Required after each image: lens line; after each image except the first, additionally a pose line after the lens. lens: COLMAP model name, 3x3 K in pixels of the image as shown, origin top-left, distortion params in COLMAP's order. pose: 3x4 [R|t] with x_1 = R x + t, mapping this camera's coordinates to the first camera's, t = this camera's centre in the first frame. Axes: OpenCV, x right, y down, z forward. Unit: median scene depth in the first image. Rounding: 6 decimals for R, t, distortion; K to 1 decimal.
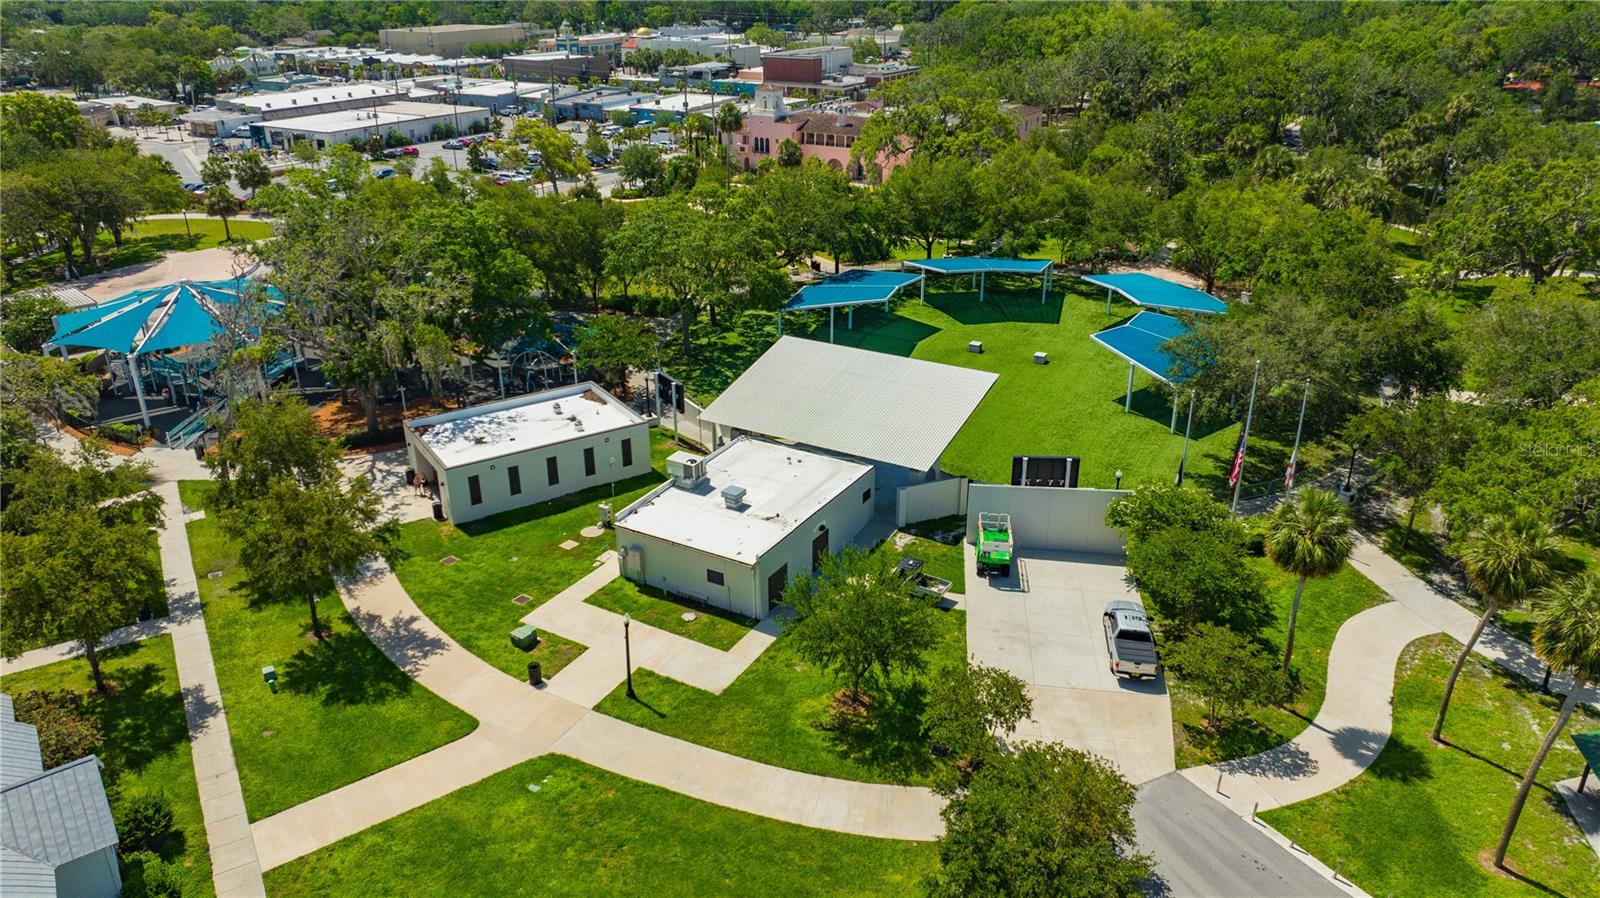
lens RADIAL K [[1141.5, 0, 797.1], [0, 1141.5, 423.4], [0, 0, 1]] dist [-0.023466, -0.001697]
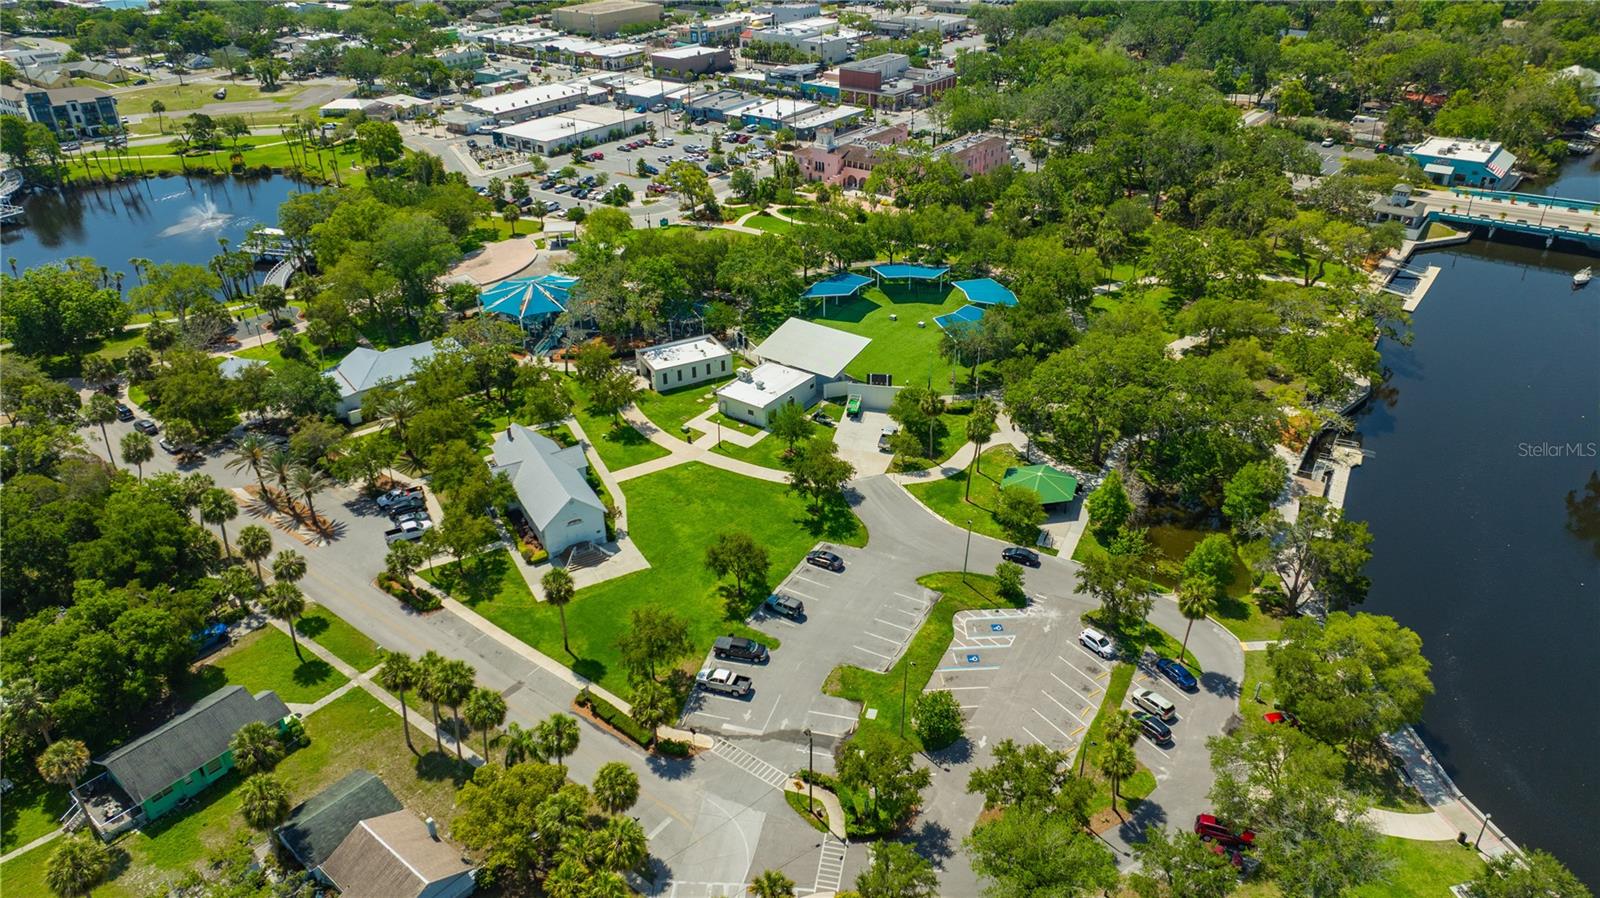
lens RADIAL K [[1125.8, 0, 800.0], [0, 1125.8, 449.0], [0, 0, 1]] dist [-0.048878, 0.058530]
pose [[0.994506, 0.043000, -0.095438, 0.280913], [-0.031473, 0.992376, 0.119165, -0.098952], [0.099834, -0.115506, 0.988277, -1.548757]]
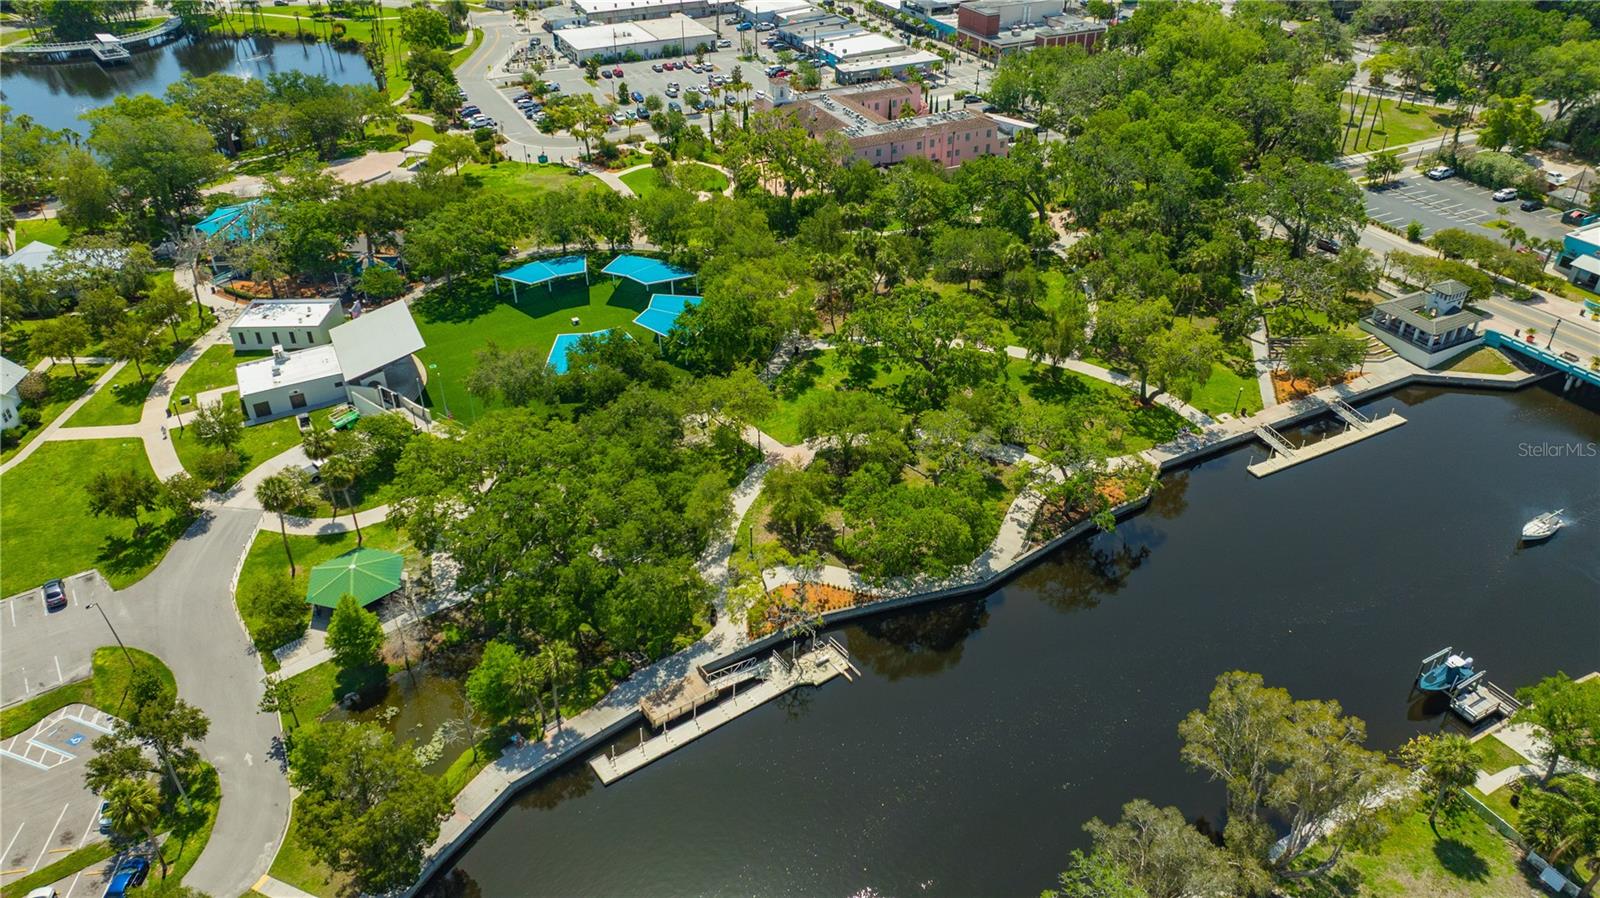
lens RADIAL K [[1125.8, 0, 800.0], [0, 1125.8, 449.0], [0, 0, 1]] dist [-0.048878, 0.058530]
pose [[0.844177, 0.299983, -0.444270, 1.848174], [-0.205047, 0.946433, 0.249439, -0.555281], [0.495300, -0.119474, 0.860467, -0.482893]]
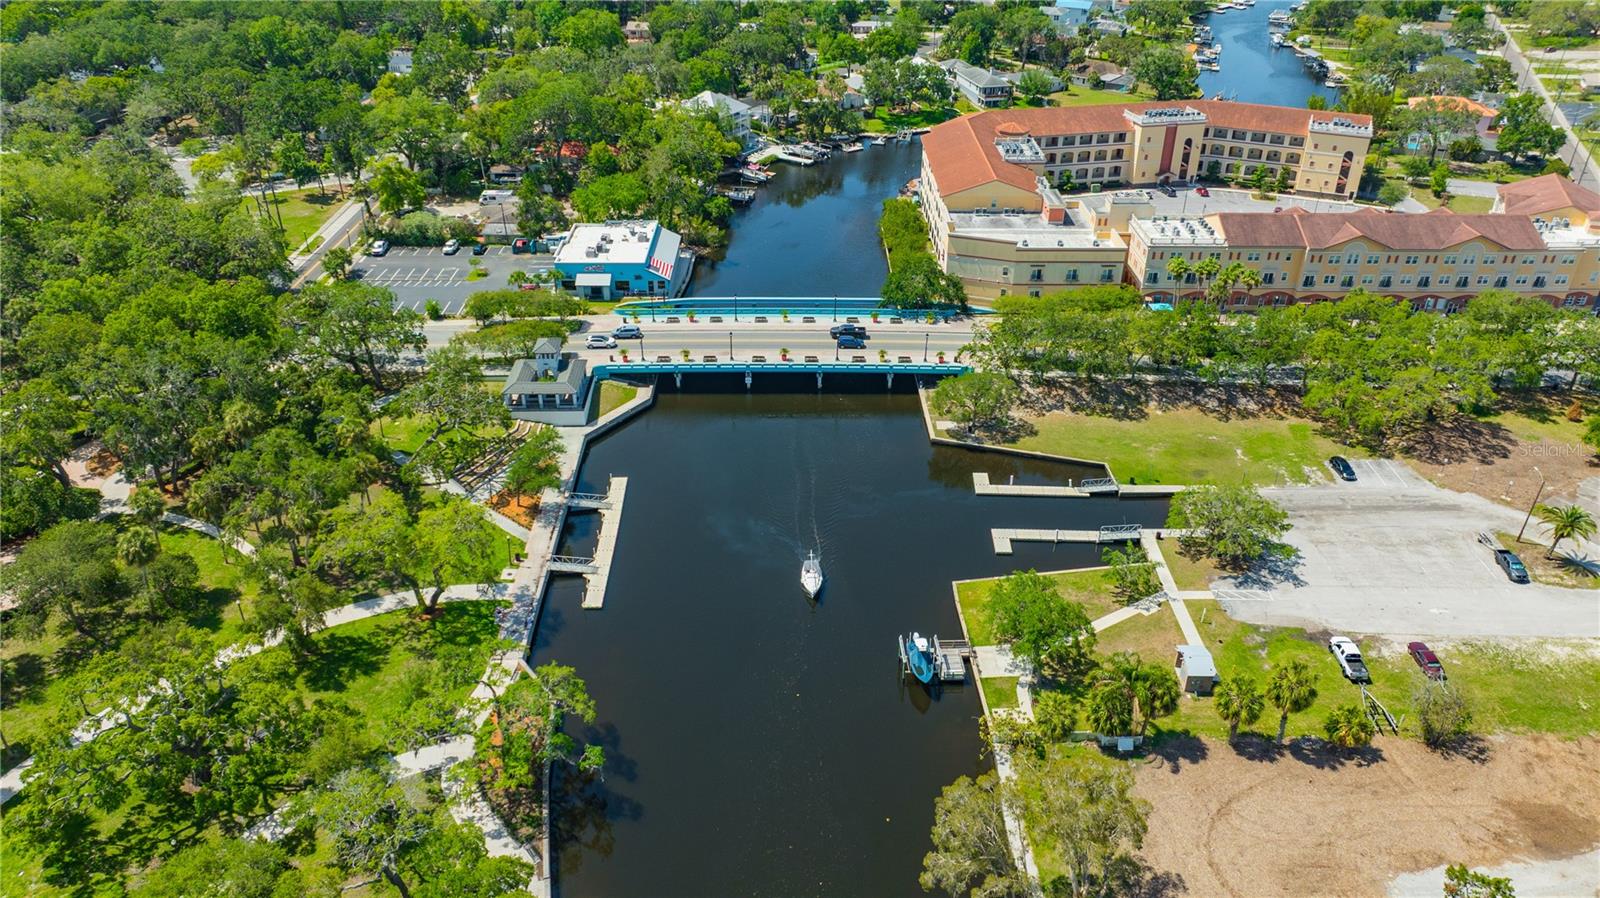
lens RADIAL K [[1125.8, 0, 800.0], [0, 1125.8, 449.0], [0, 0, 1]] dist [-0.048878, 0.058530]
pose [[0.850474, -0.257018, 0.458952, 1.143430], [0.188963, 0.963540, 0.189430, -0.716810], [-0.490905, -0.074380, 0.868032, -0.069972]]
